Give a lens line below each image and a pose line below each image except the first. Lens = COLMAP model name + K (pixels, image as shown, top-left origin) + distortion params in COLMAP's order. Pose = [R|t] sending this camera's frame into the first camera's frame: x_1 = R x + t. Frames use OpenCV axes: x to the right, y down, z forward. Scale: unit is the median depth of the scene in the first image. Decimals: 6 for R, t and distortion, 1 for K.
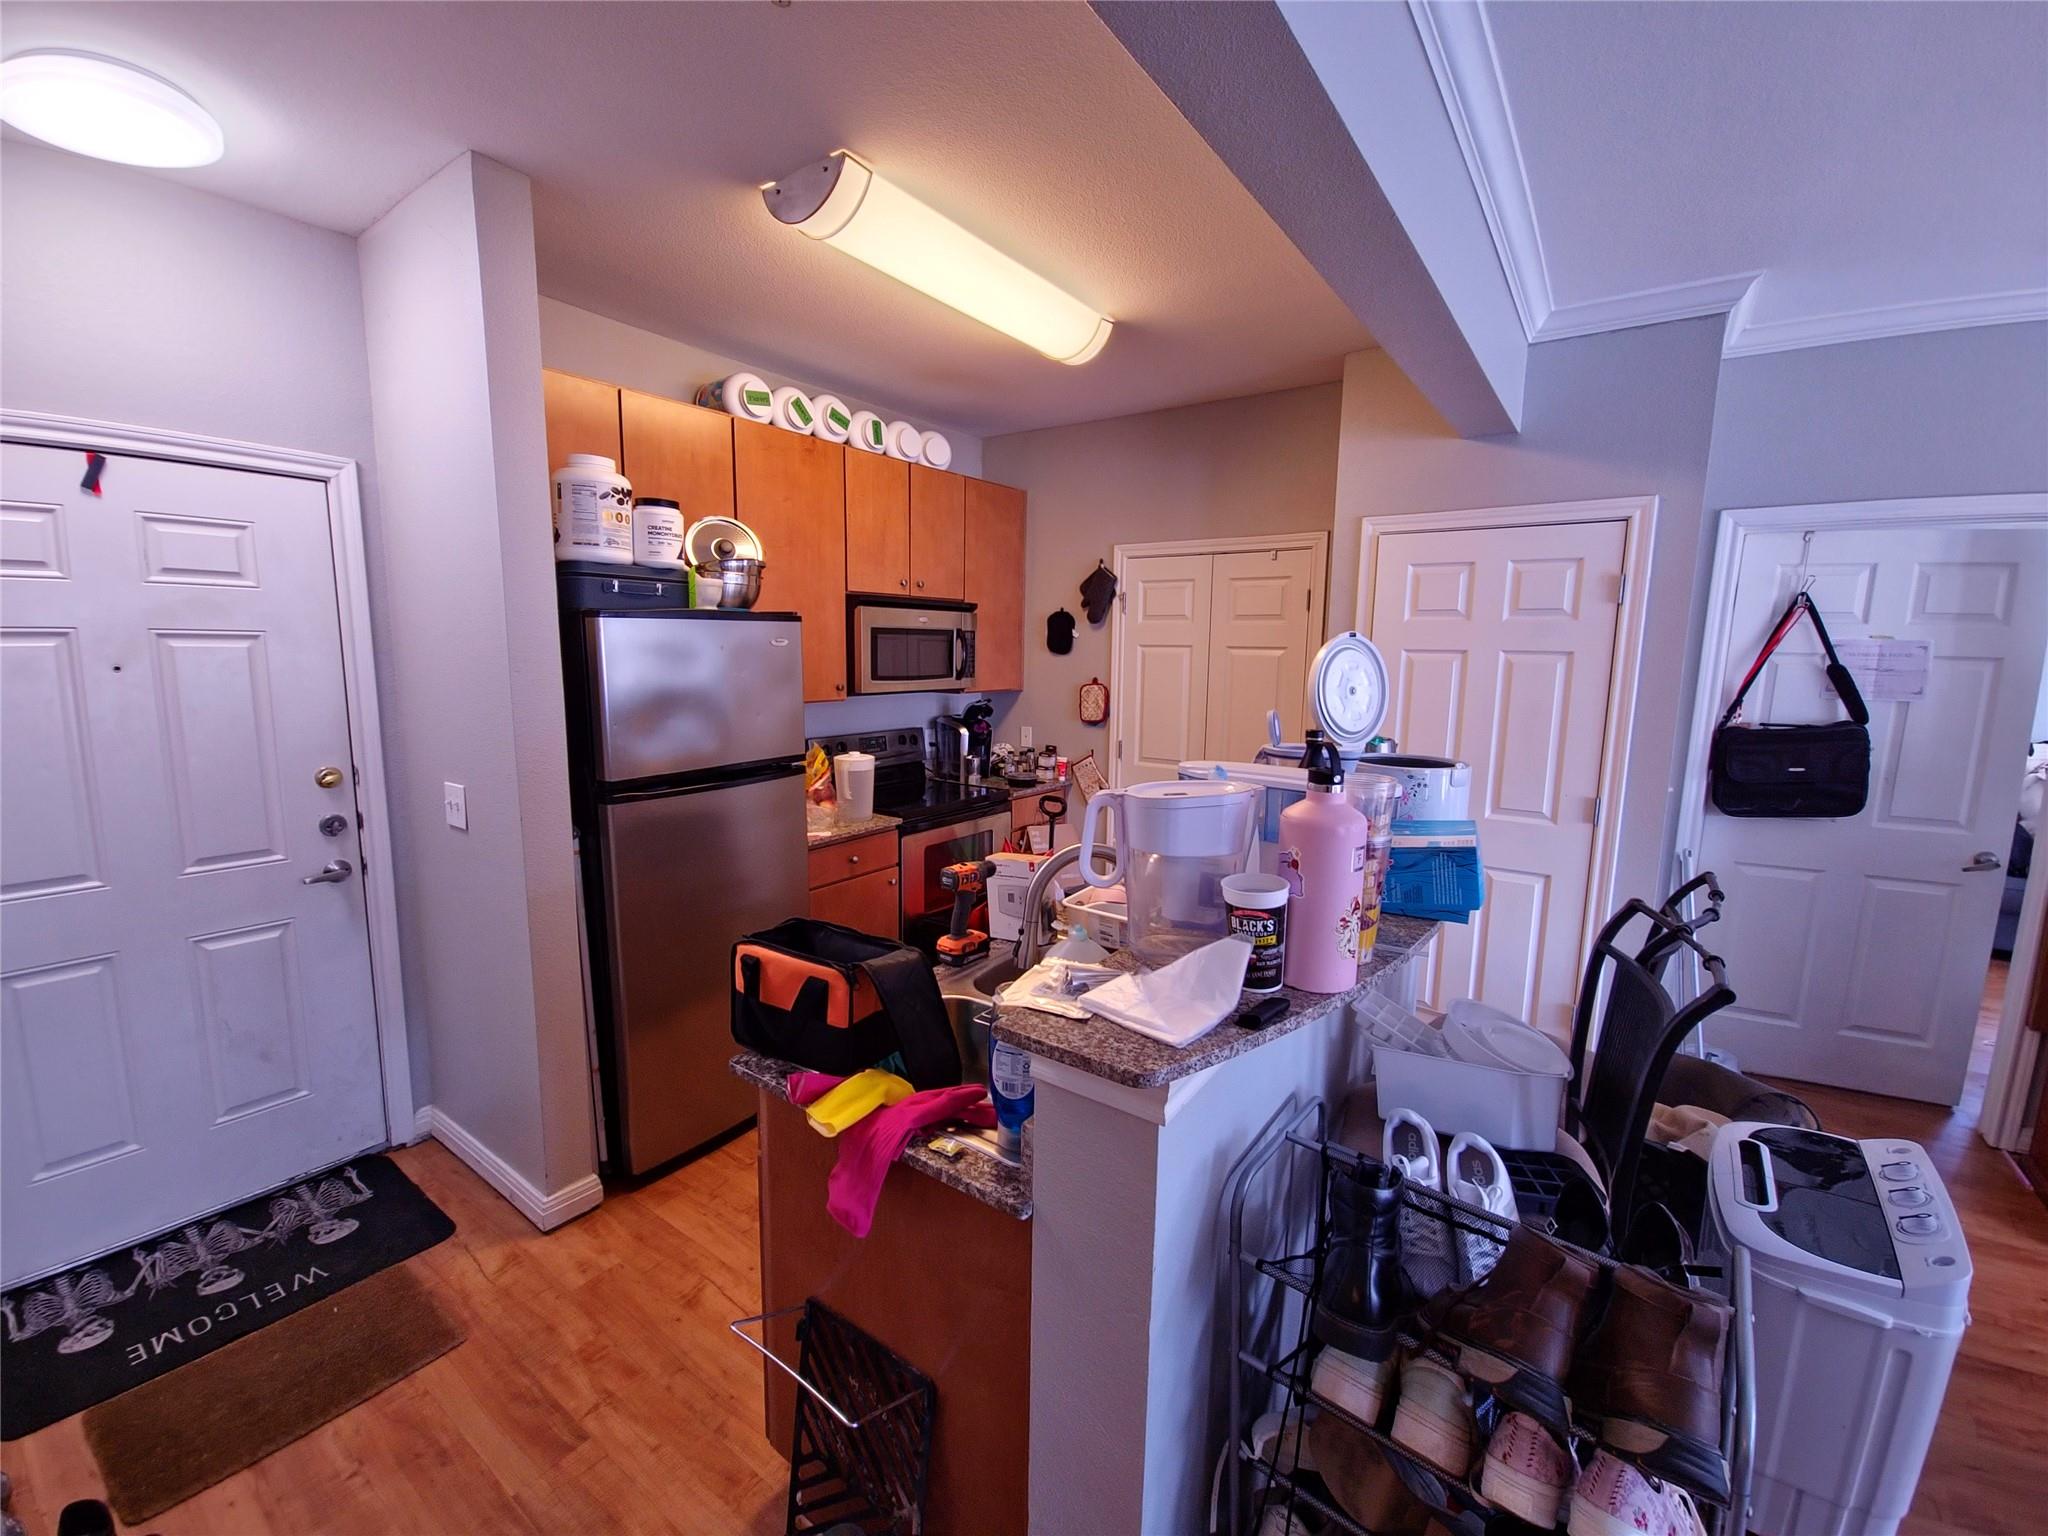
lens RADIAL K [[847.0, 0, 1024.0], [0, 847.0, 768.0], [0, 0, 1]] dist [0.000003, -0.000008]
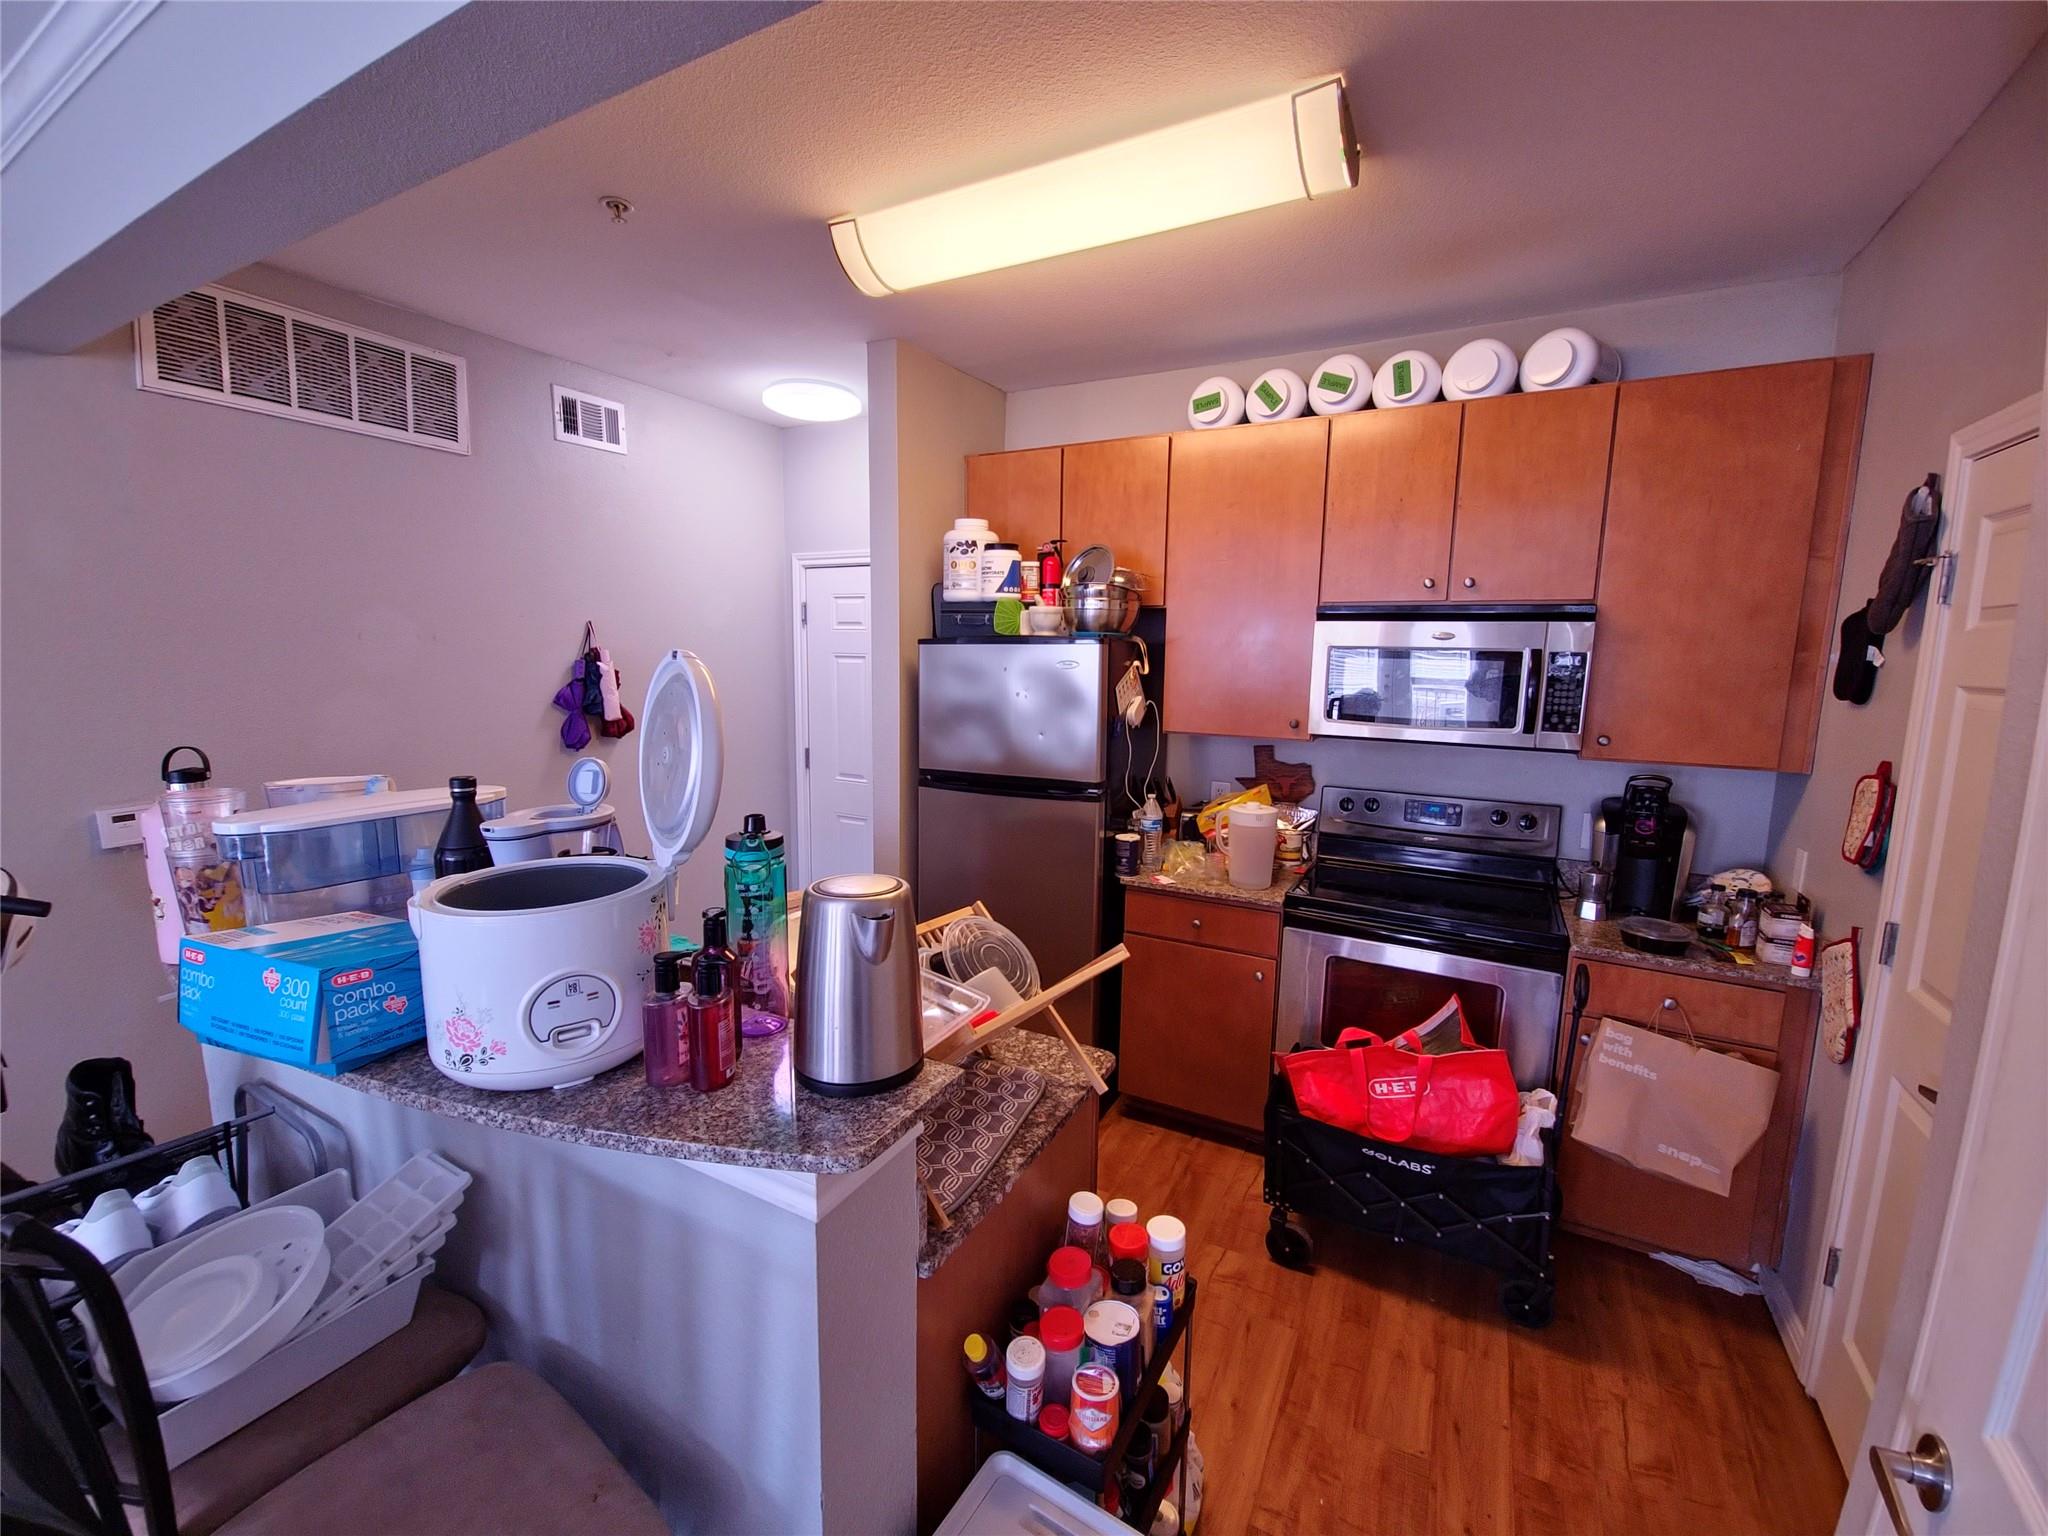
lens RADIAL K [[826.3, 0, 1024.0], [0, 826.3, 768.0], [0, 0, 1]] dist [-0.000838, -0.000115]
pose [[0.125053, 0.126663, -0.984032, 0.540423], [-0.157435, 0.981784, 0.106366, -0.099585], [0.979579, 0.141619, 0.142717, 0.659464]]
